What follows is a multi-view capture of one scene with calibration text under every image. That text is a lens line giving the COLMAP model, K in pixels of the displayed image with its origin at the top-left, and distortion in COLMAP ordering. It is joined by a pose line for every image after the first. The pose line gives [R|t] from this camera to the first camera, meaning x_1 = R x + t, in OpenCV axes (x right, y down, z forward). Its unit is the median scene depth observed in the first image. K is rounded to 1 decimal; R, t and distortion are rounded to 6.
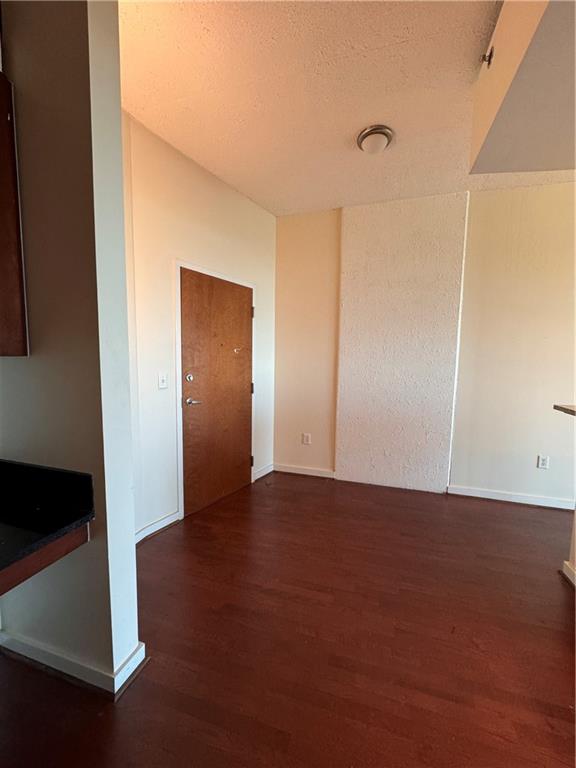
lens RADIAL K [[307.6, 0, 288.0], [0, 307.6, 384.0], [0, 0, 1]] dist [0.000645, 0.000193]
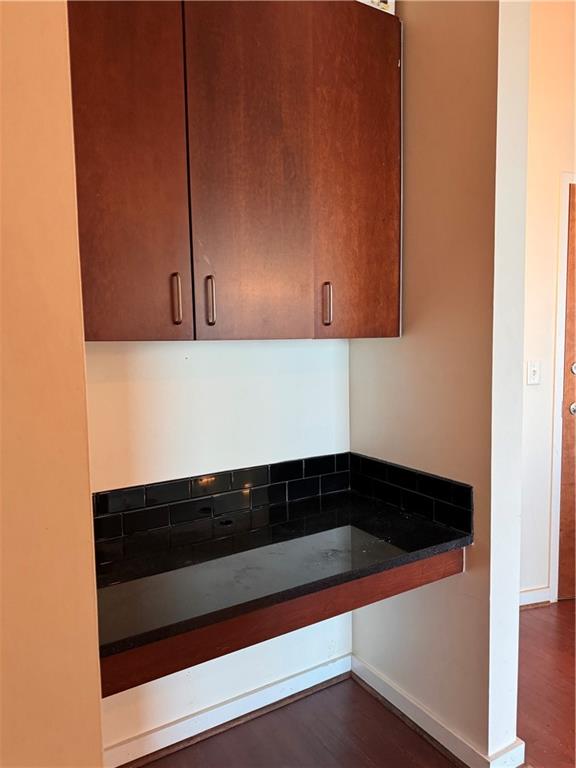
lens RADIAL K [[537.6, 0, 287.1], [0, 537.6, 387.1], [0, 0, 1]] dist [0.091686, -0.119768]
pose [[0.750744, 0.027513, -0.660021, -0.079018], [-0.028029, 0.999559, 0.009784, 0.039161], [0.659999, 0.011155, 0.751184, -0.297809]]
